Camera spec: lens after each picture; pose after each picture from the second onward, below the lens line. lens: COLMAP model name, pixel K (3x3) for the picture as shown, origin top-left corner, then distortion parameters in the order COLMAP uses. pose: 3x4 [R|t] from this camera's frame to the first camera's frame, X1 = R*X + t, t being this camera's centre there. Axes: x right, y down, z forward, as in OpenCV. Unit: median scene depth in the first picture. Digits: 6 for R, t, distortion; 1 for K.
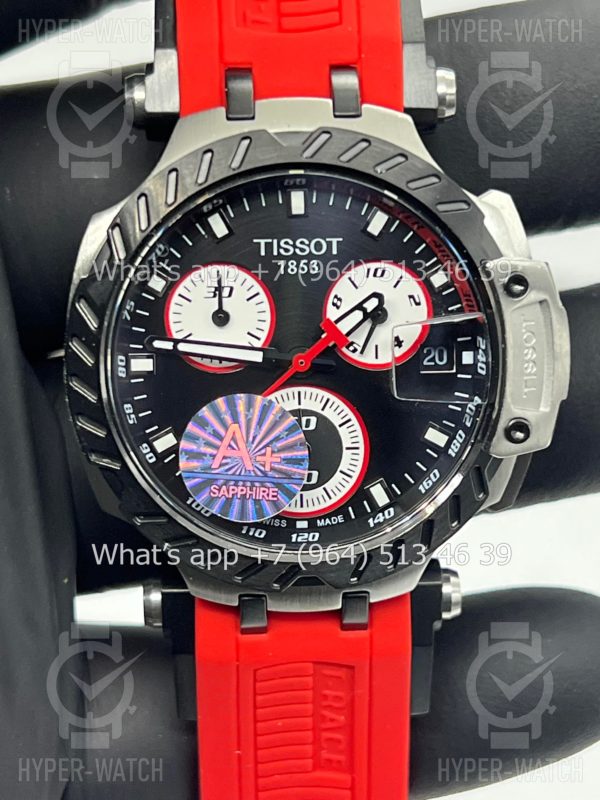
lens RADIAL K [[1830.1, 0, 289.0], [0, 1830.1, 425.9], [0, 0, 1]] dist [0.152120, 0.000000]
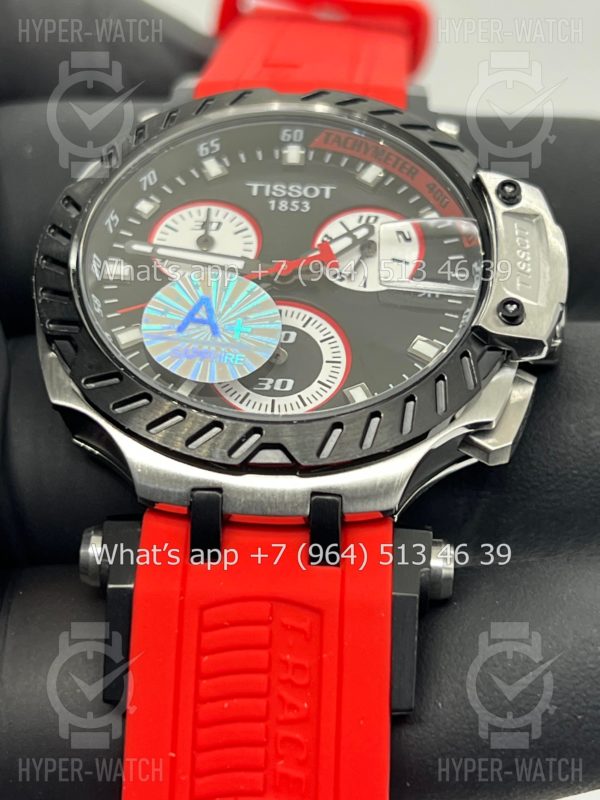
lens RADIAL K [[1830.1, 0, 302.7], [0, 1830.1, 402.9], [0, 0, 1]] dist [0.152120, 0.000000]
pose [[0.996217, 0.035456, -0.079343, 0.093685], [-0.080171, 0.727341, -0.681578, 0.657913], [0.033543, 0.685360, 0.727431, 0.354092]]
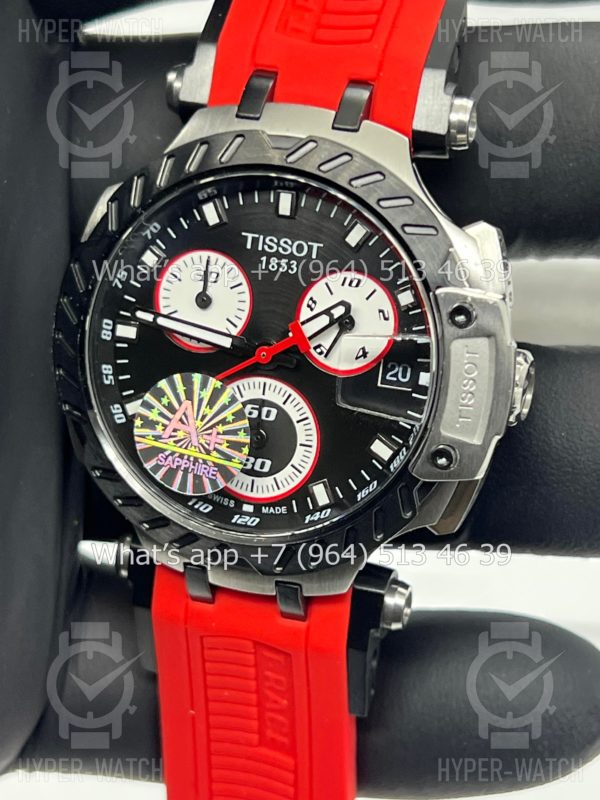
lens RADIAL K [[1830.1, 0, 298.5], [0, 1830.1, 407.1], [0, 0, 1]] dist [0.152120, 0.000000]
pose [[0.940501, 0.180484, -0.287894, 0.329889], [-0.181675, 0.983094, 0.022812, -0.032507], [0.287145, 0.030848, 0.957390, 0.003462]]
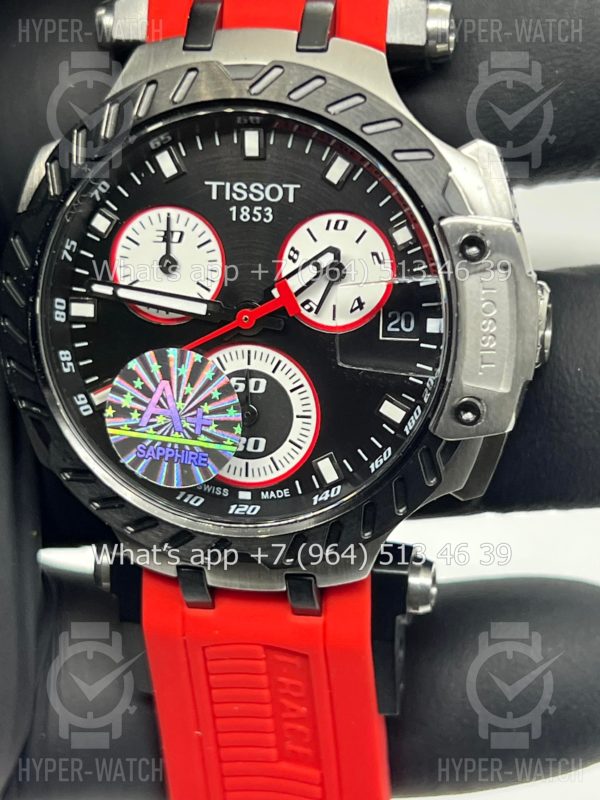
lens RADIAL K [[1830.1, 0, 299.8], [0, 1830.1, 396.6], [0, 0, 1]] dist [0.152120, 0.000000]
pose [[0.971320, 0.075363, -0.225518, 0.239983], [-0.073005, 0.997155, 0.018791, -0.014889], [0.226292, -0.001788, 0.974058, 0.115168]]
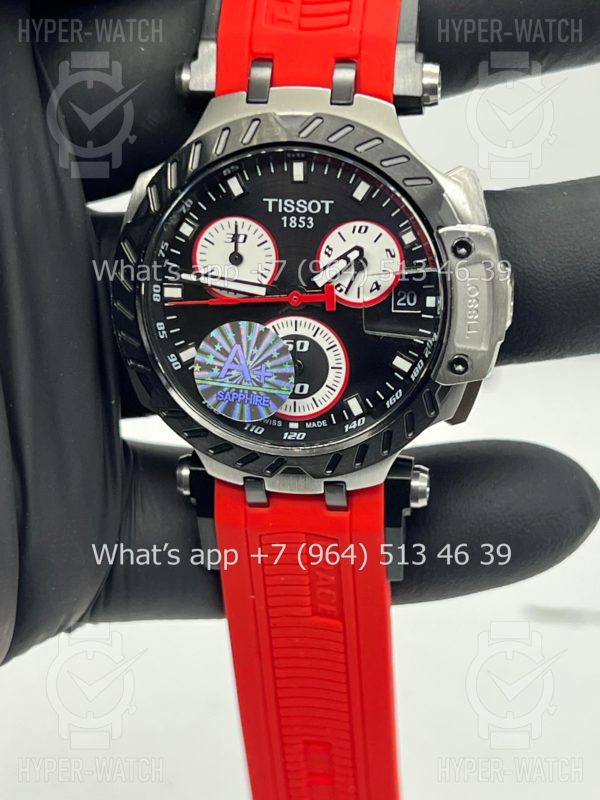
lens RADIAL K [[1830.1, 0, 293.7], [0, 1830.1, 403.6], [0, 0, 1]] dist [0.152120, 0.000000]
pose [[0.983728, 0.070141, -0.165408, 0.217536], [-0.057101, 0.994969, 0.082317, -0.065833], [0.170350, -0.071532, 0.982784, -0.242218]]
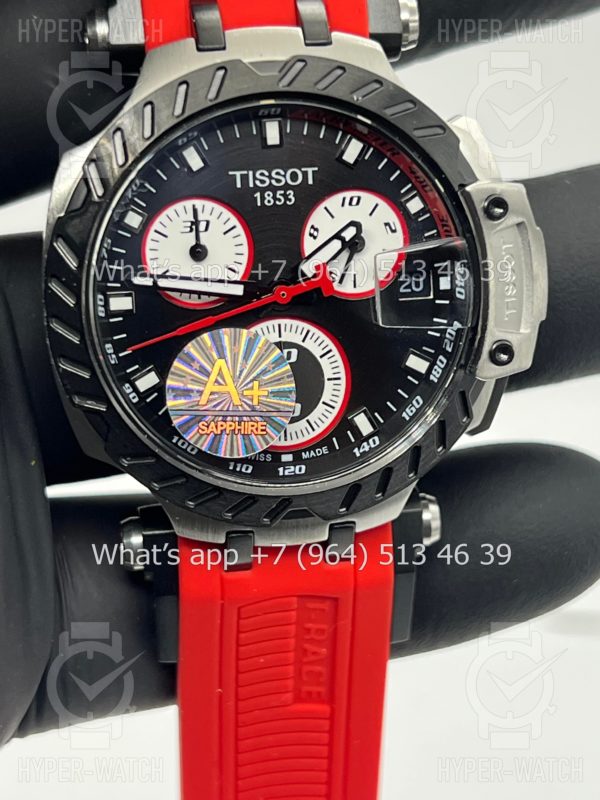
lens RADIAL K [[1830.1, 0, 295.5], [0, 1830.1, 400.4], [0, 0, 1]] dist [0.152120, 0.000000]
pose [[0.992172, -0.047568, 0.115462, -0.102943], [0.046248, 0.998831, 0.014087, 0.009050], [-0.115997, -0.008637, 0.993212, 0.012855]]
